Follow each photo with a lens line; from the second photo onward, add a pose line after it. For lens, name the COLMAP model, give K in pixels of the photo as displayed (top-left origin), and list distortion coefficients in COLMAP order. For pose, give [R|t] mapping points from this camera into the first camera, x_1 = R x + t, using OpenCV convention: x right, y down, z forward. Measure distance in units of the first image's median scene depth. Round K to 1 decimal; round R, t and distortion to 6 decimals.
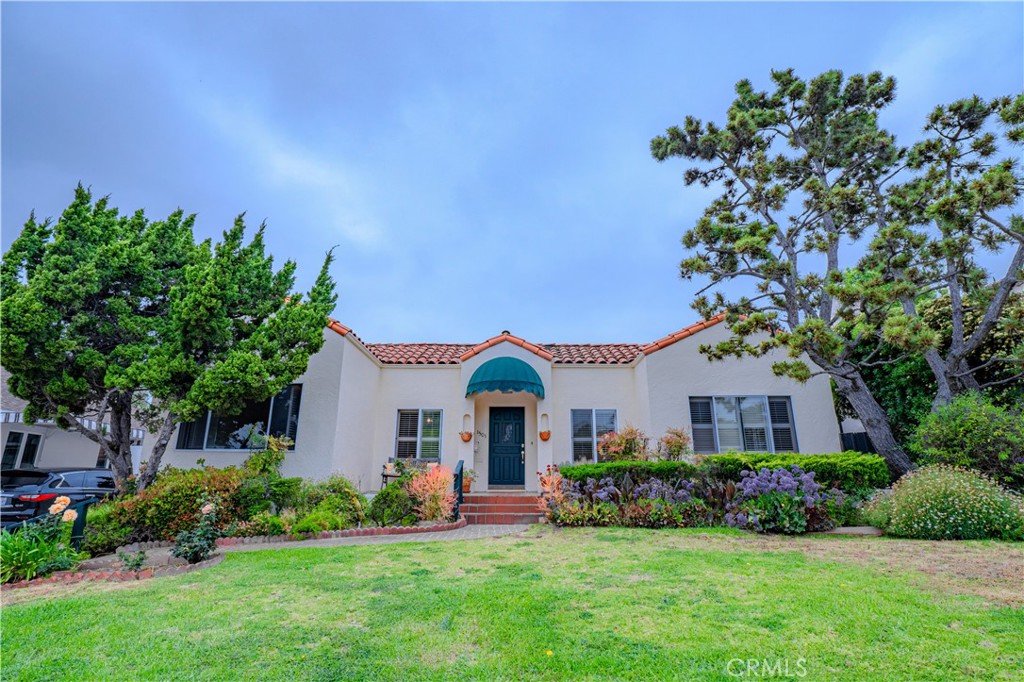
lens RADIAL K [[480.2, 0, 518.2], [0, 480.2, 342.0], [0, 0, 1]] dist [-0.034816, 0.000965]
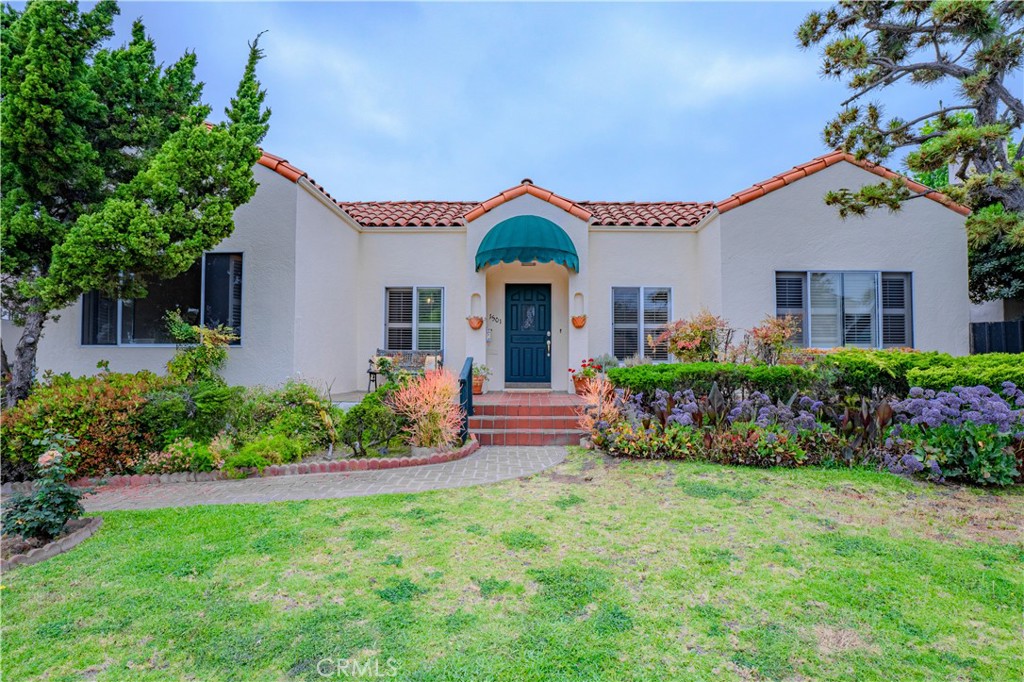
lens RADIAL K [[480.2, 0, 518.2], [0, 480.2, 342.0], [0, 0, 1]] dist [-0.034816, 0.000965]
pose [[0.999860, 0.002494, -0.016538, -0.034960], [0.001775, 0.967415, 0.253191, 0.042029], [0.016631, -0.253185, 0.967275, 0.318378]]
